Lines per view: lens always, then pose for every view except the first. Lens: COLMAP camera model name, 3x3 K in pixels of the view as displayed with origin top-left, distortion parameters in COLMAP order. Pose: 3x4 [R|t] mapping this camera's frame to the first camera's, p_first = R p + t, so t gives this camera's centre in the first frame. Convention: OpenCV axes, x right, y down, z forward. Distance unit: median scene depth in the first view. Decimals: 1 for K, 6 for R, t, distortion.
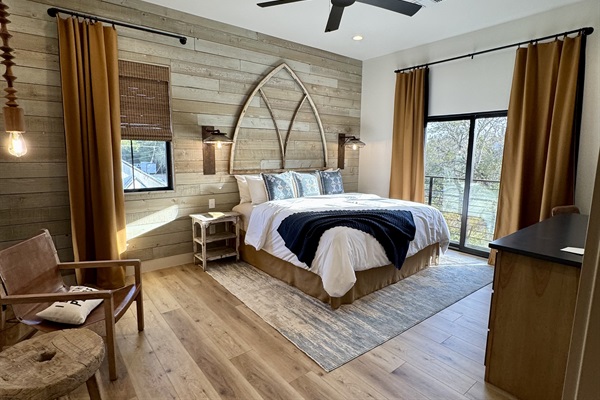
lens RADIAL K [[324.7, 0, 299.8], [0, 324.7, 197.7], [0, 0, 1]] dist [0.006222, -0.000734]
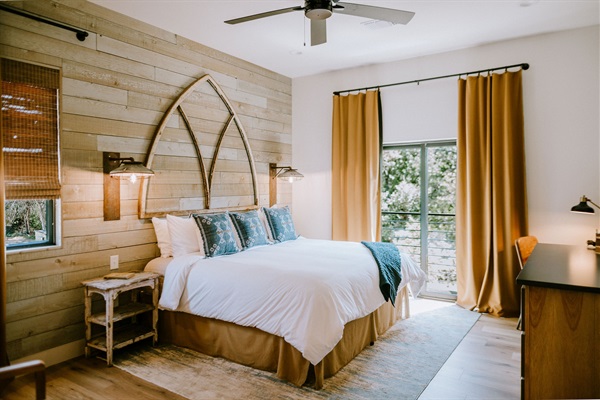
lens RADIAL K [[418.7, 0, 299.6], [0, 418.7, 186.3], [0, 0, 1]] dist [0.004094, -0.004035]
pose [[0.945647, -0.016117, 0.324796, -0.187815], [0.061447, 0.989635, -0.129795, -0.002334], [-0.319337, 0.142698, 0.936836, 0.020232]]
